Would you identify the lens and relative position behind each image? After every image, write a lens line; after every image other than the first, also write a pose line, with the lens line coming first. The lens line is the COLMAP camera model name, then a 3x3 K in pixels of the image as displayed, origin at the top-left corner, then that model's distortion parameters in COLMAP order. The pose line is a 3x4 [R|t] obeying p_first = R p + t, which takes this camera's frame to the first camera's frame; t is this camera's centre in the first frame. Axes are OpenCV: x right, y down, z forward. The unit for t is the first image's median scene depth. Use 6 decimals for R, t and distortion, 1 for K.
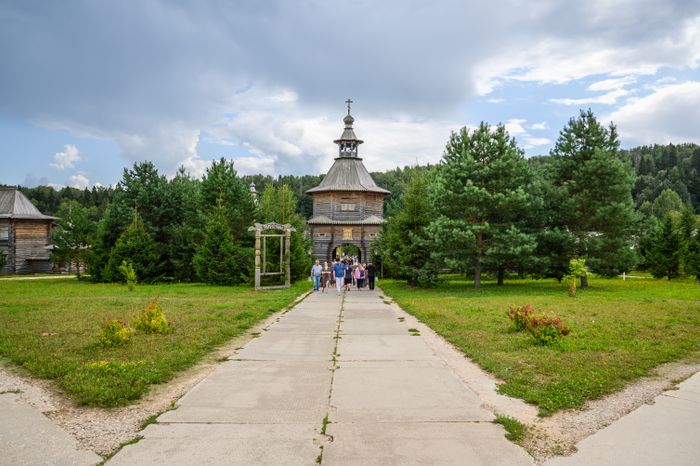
lens RADIAL K [[486.7, 0, 349.8], [0, 486.7, 233.0], [0, 0, 1]] dist [-0.000137, -0.000056]
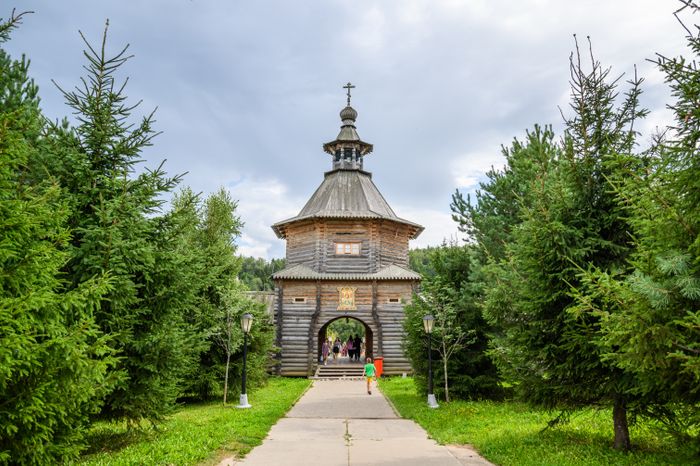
lens RADIAL K [[486.7, 0, 350.4], [0, 486.7, 234.0], [0, 0, 1]] dist [-0.000137, -0.000056]
pose [[0.999802, 0.005453, 0.019124, -0.011267], [-0.001718, 0.981760, -0.190119, 0.034131], [-0.019812, 0.190049, 0.981575, 0.456157]]
